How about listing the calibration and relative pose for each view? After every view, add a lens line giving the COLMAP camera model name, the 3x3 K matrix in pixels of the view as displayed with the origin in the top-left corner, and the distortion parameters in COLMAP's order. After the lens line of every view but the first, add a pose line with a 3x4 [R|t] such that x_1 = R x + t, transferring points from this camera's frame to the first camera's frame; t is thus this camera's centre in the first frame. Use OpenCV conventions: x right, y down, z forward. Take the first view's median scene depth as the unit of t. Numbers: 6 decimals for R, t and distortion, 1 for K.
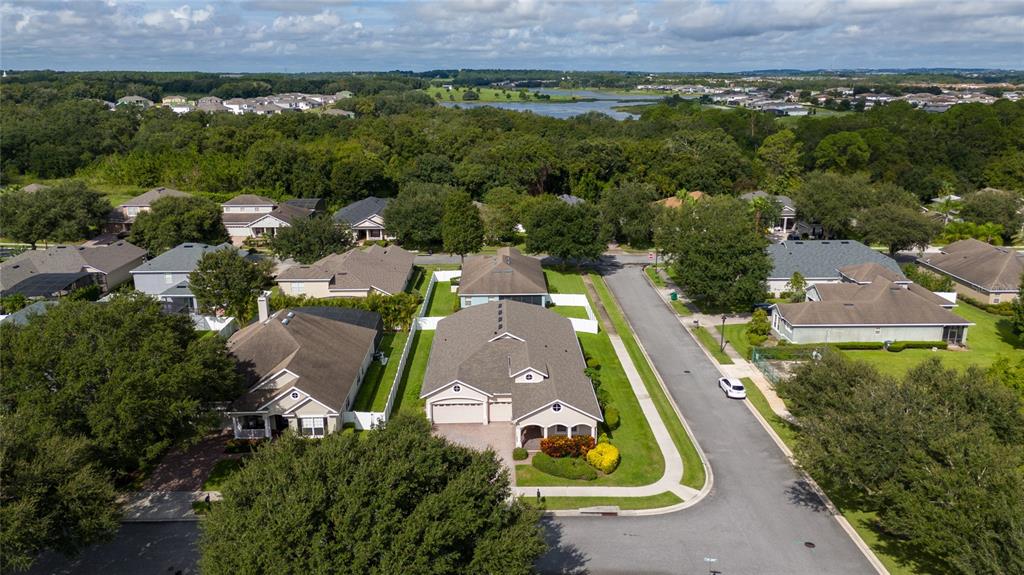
lens RADIAL K [[751.8, 0, 512.0], [0, 751.8, 287.5], [0, 0, 1]] dist [0.088120, -0.096126]
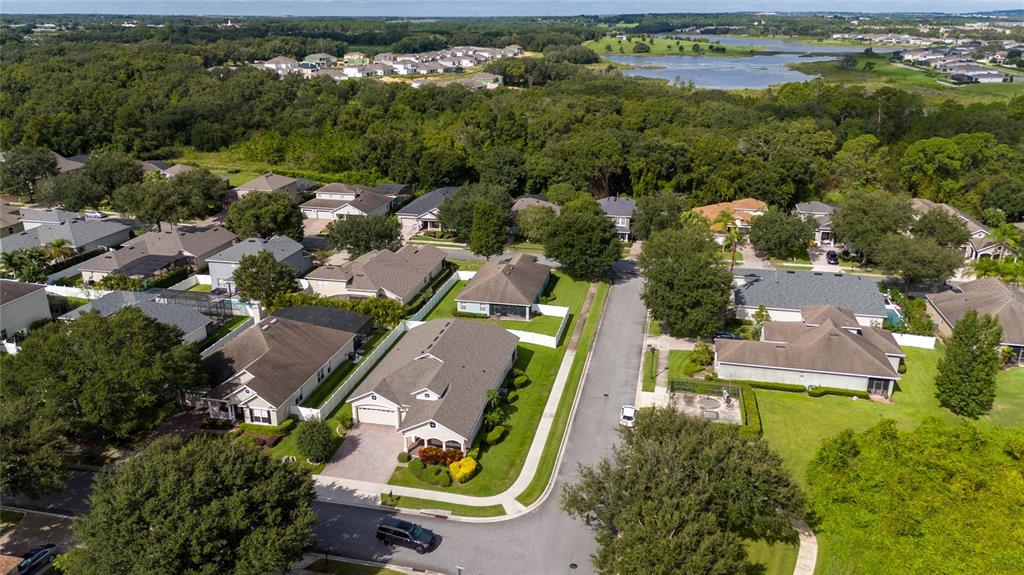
lens RADIAL K [[751.8, 0, 512.0], [0, 751.8, 287.5], [0, 0, 1]] dist [0.088120, -0.096126]
pose [[0.970770, 0.080915, -0.225960, 0.265283], [-0.064705, 0.994831, 0.078258, -0.102090], [0.231124, -0.061350, 0.970988, -0.099153]]
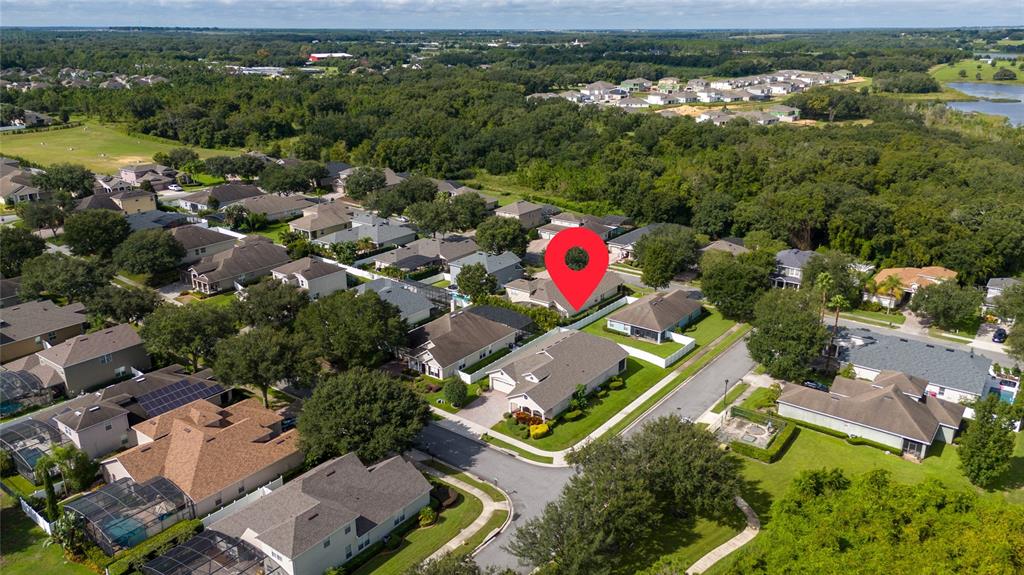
lens RADIAL K [[751.8, 0, 512.0], [0, 751.8, 287.5], [0, 0, 1]] dist [0.088120, -0.096126]
pose [[0.782281, 0.203128, -0.588876, 0.624558], [-0.169301, 0.979085, 0.112822, -0.179898], [0.599477, 0.011439, 0.800310, -0.291954]]
